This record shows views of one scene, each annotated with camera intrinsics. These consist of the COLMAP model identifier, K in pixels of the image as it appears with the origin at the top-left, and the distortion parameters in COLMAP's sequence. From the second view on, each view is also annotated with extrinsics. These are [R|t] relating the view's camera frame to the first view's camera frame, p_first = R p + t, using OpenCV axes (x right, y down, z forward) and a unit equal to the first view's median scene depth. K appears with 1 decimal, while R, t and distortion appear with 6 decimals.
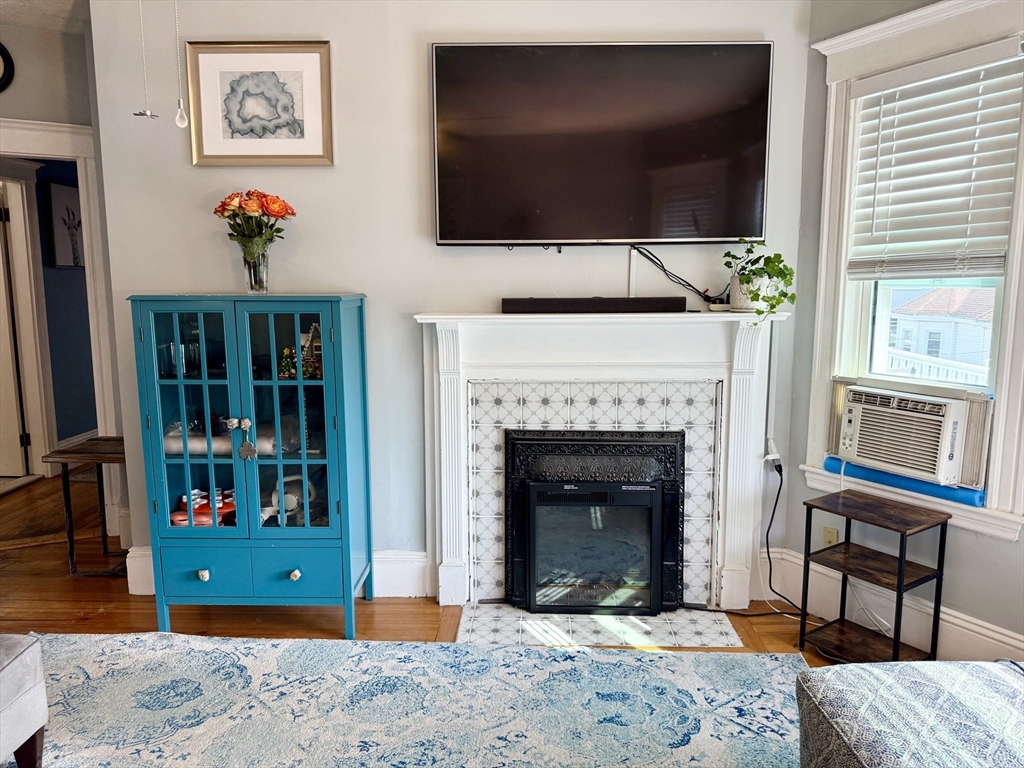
lens RADIAL K [[724.3, 0, 508.4], [0, 724.3, 384.9], [0, 0, 1]] dist [-0.008323, -0.002078]
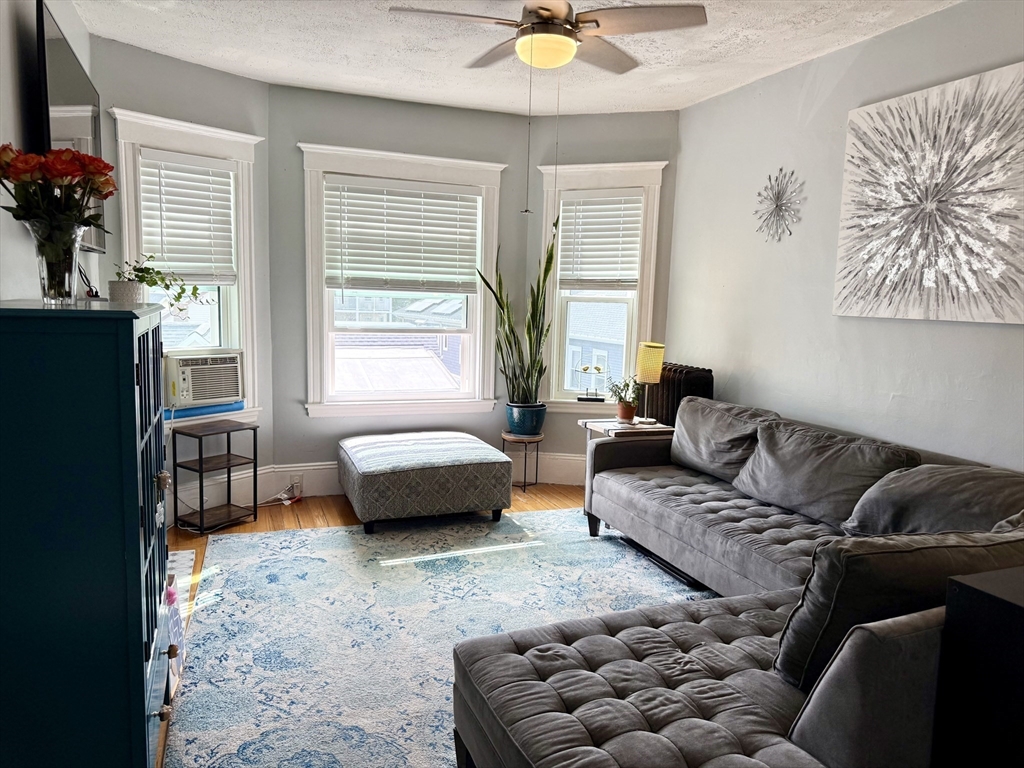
lens RADIAL K [[724.3, 0, 509.7], [0, 724.3, 380.0], [0, 0, 1]] dist [-0.008323, -0.002078]
pose [[-0.383157, -0.115913, 0.916381, -1.238689], [0.108248, 0.979624, 0.169173, -0.138024], [-0.917318, 0.164016, -0.362803, 0.975987]]
